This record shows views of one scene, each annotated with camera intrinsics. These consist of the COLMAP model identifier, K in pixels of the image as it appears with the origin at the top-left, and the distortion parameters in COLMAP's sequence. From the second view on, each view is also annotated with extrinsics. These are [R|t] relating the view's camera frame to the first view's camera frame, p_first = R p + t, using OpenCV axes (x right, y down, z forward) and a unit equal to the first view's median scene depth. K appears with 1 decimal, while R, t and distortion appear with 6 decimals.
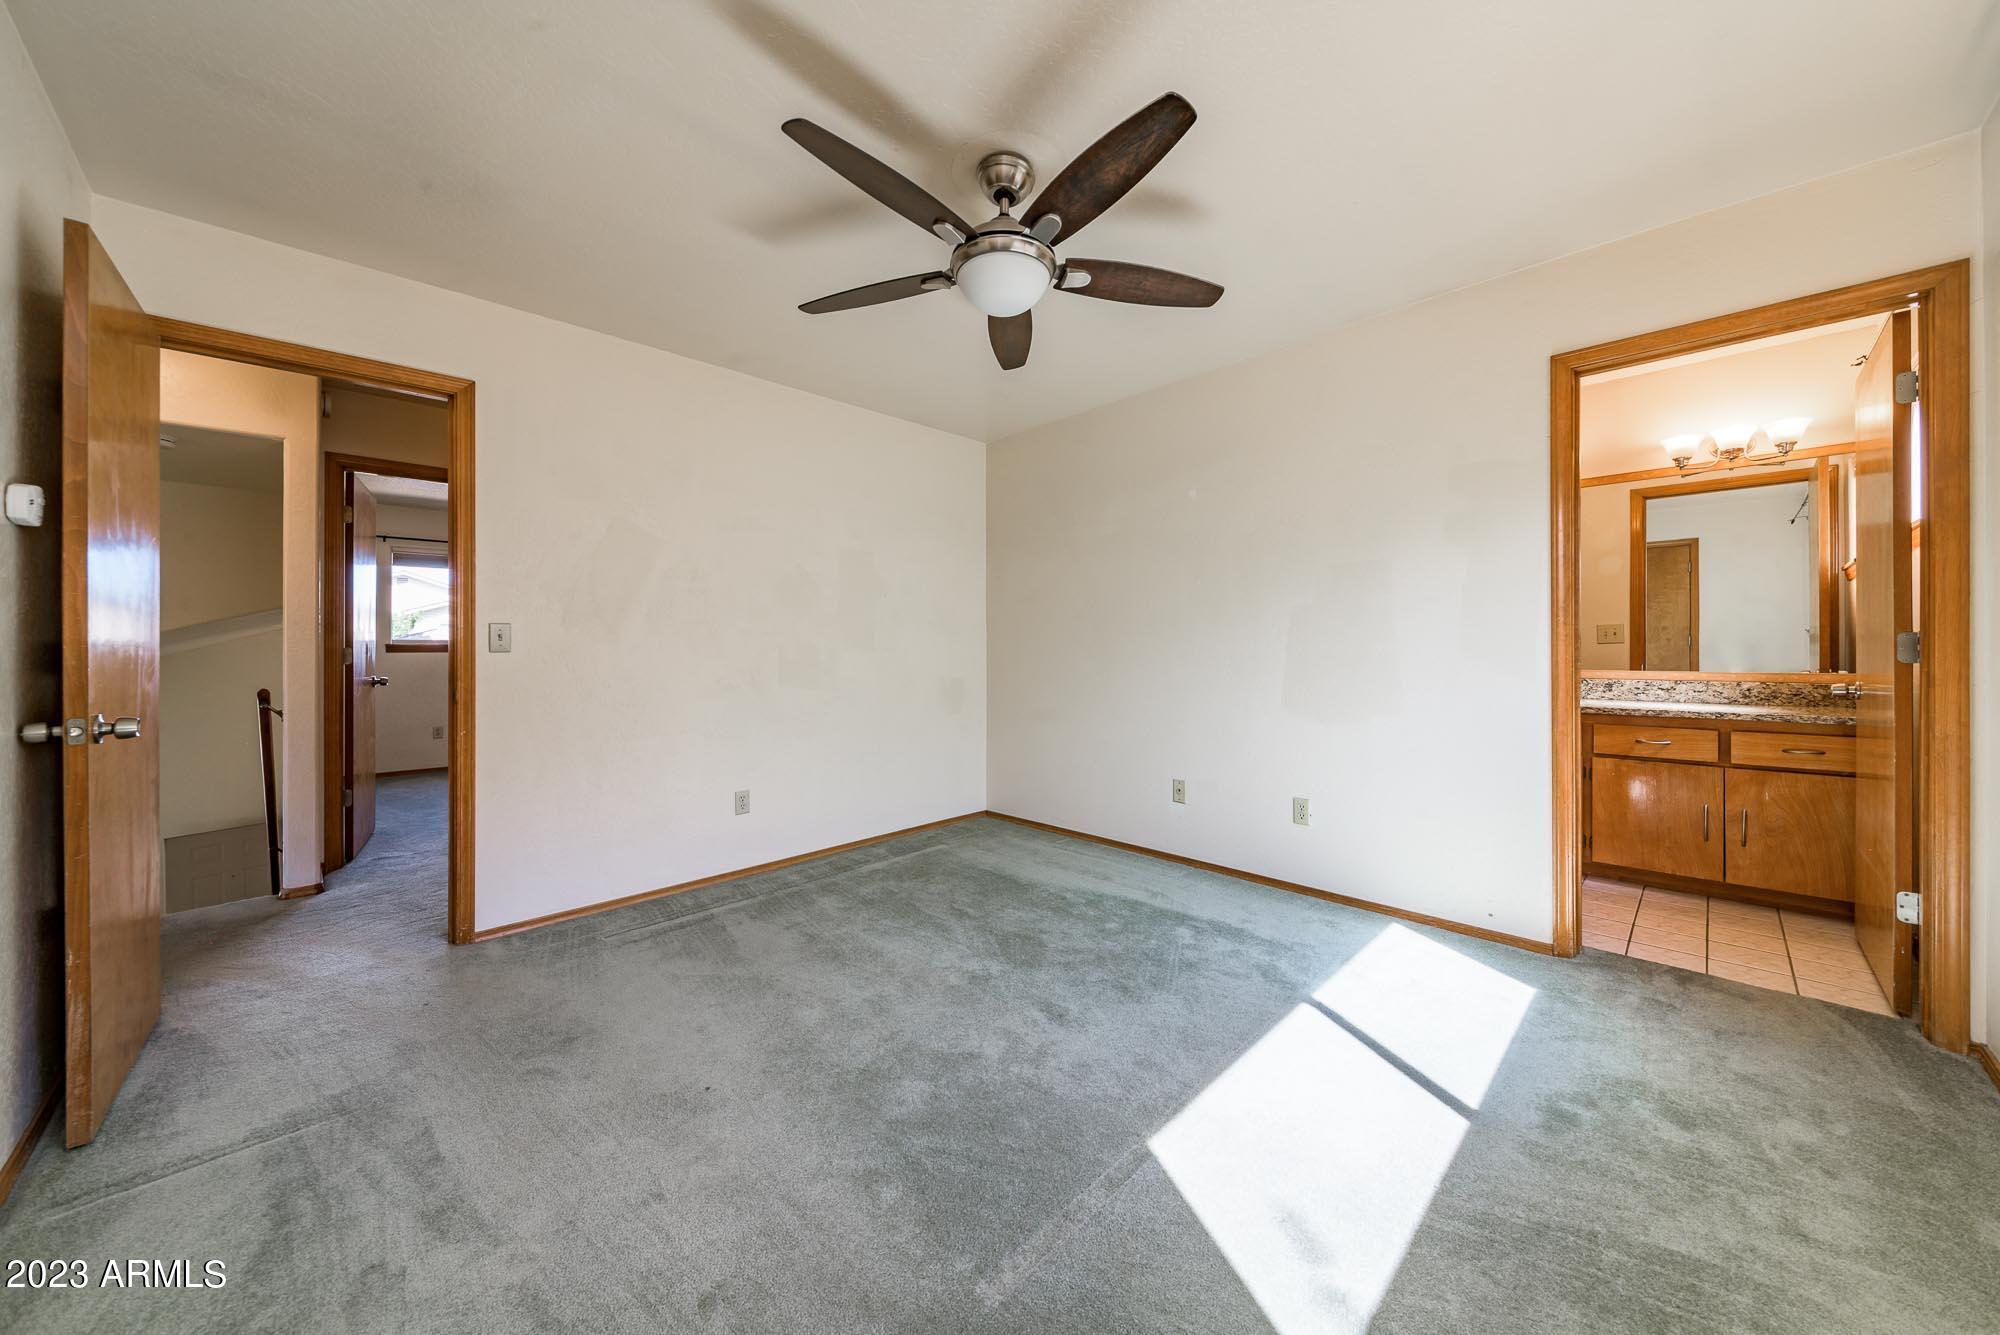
lens RADIAL K [[696.7, 0, 1007.7], [0, 696.7, 643.0], [0, 0, 1]] dist [0.000688, 0.000060]
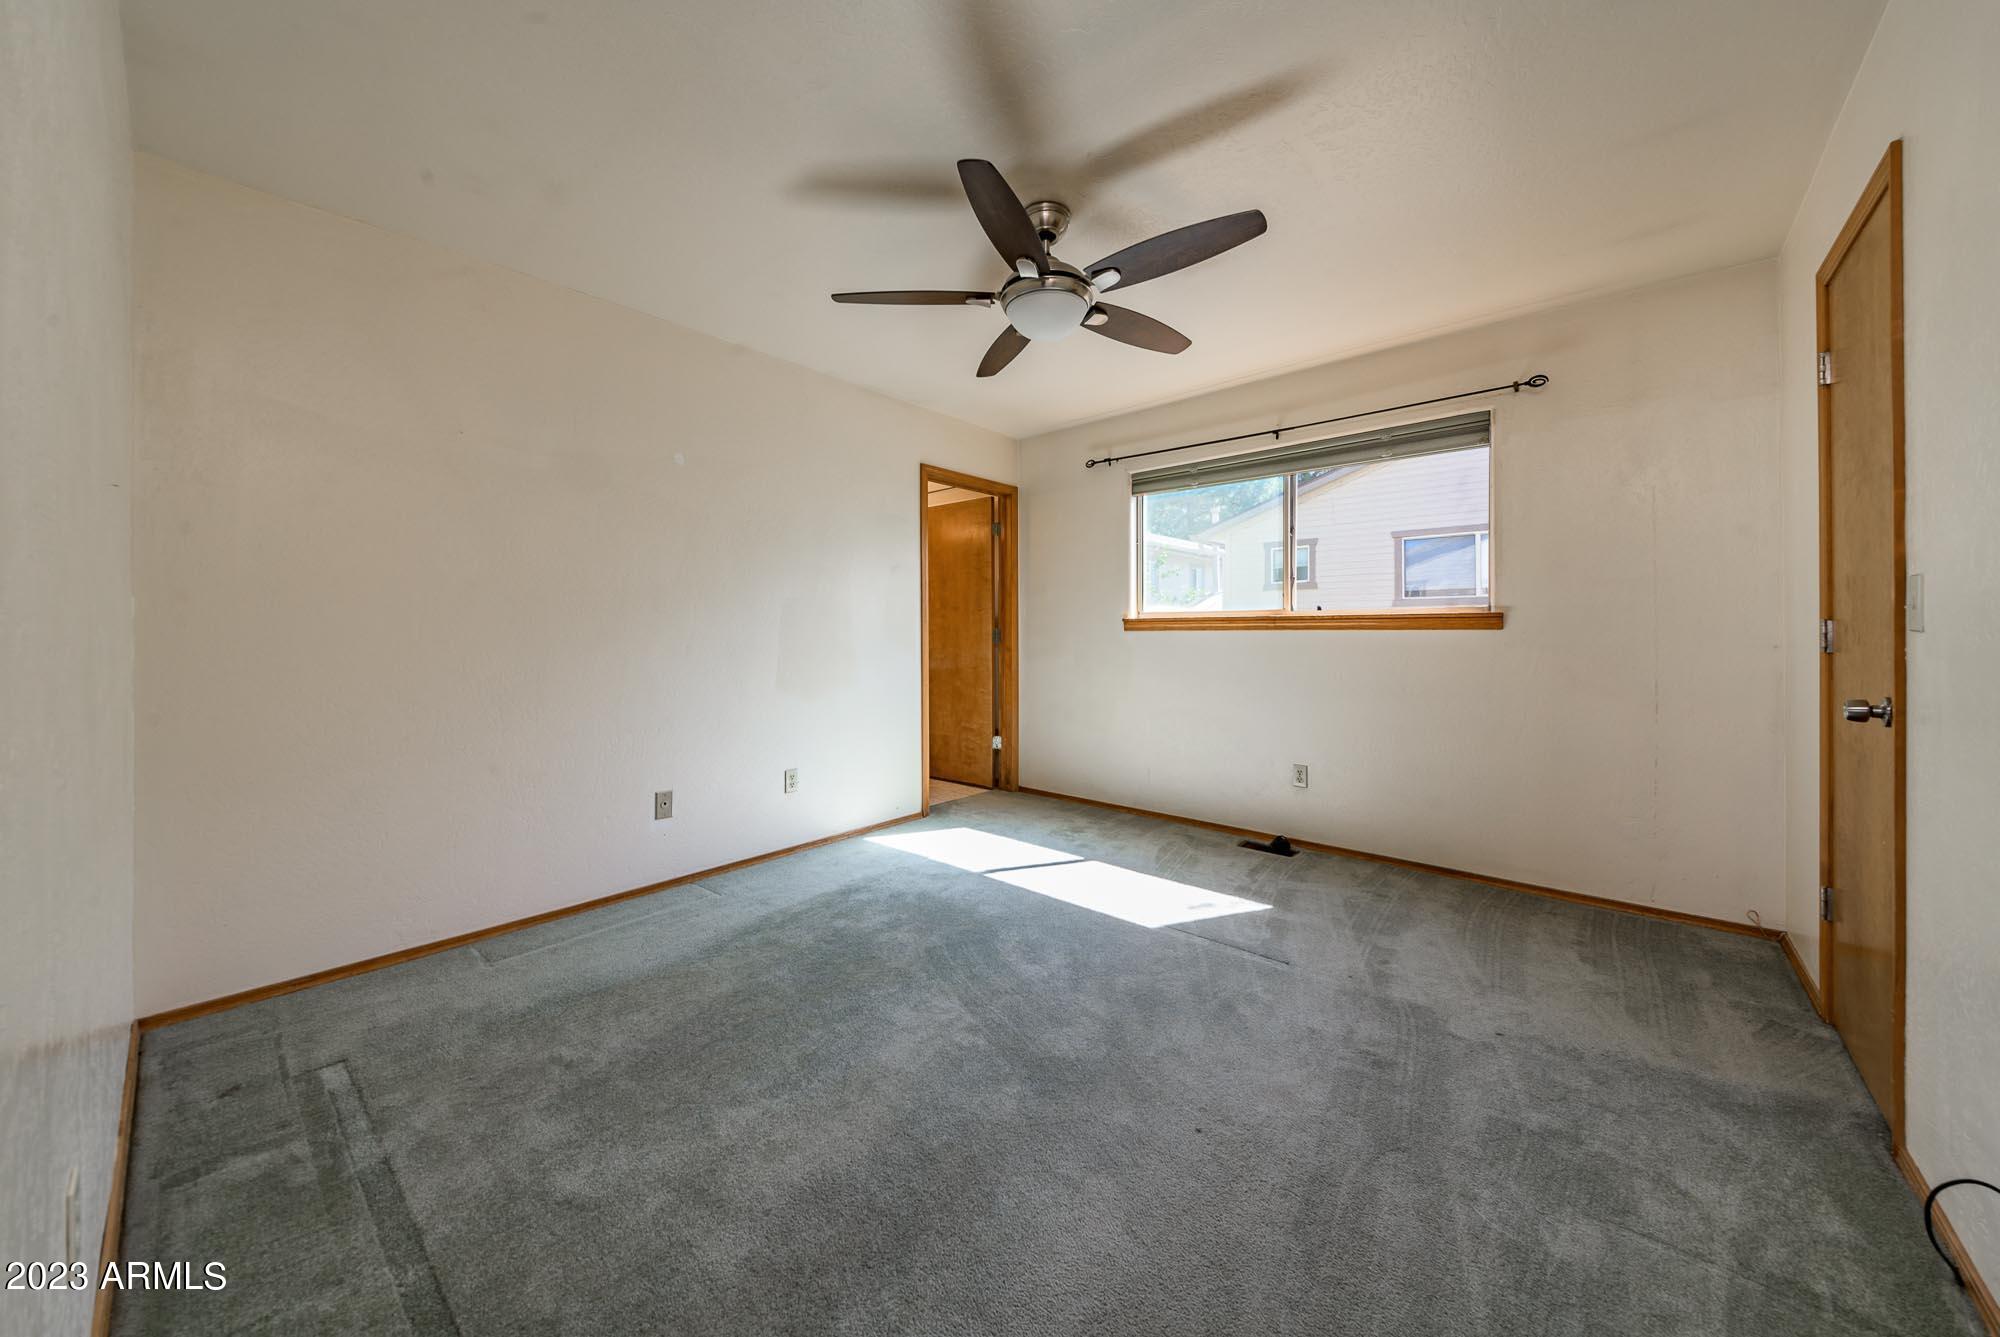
lens RADIAL K [[696.7, 0, 1007.7], [0, 696.7, 644.0], [0, 0, 1]] dist [0.000688, 0.000060]
pose [[-0.081902, 0.000215, 0.996640, -0.806099], [0.003471, 0.999994, 0.000069, 0.025244], [-0.996634, 0.003465, -0.081902, 0.830361]]
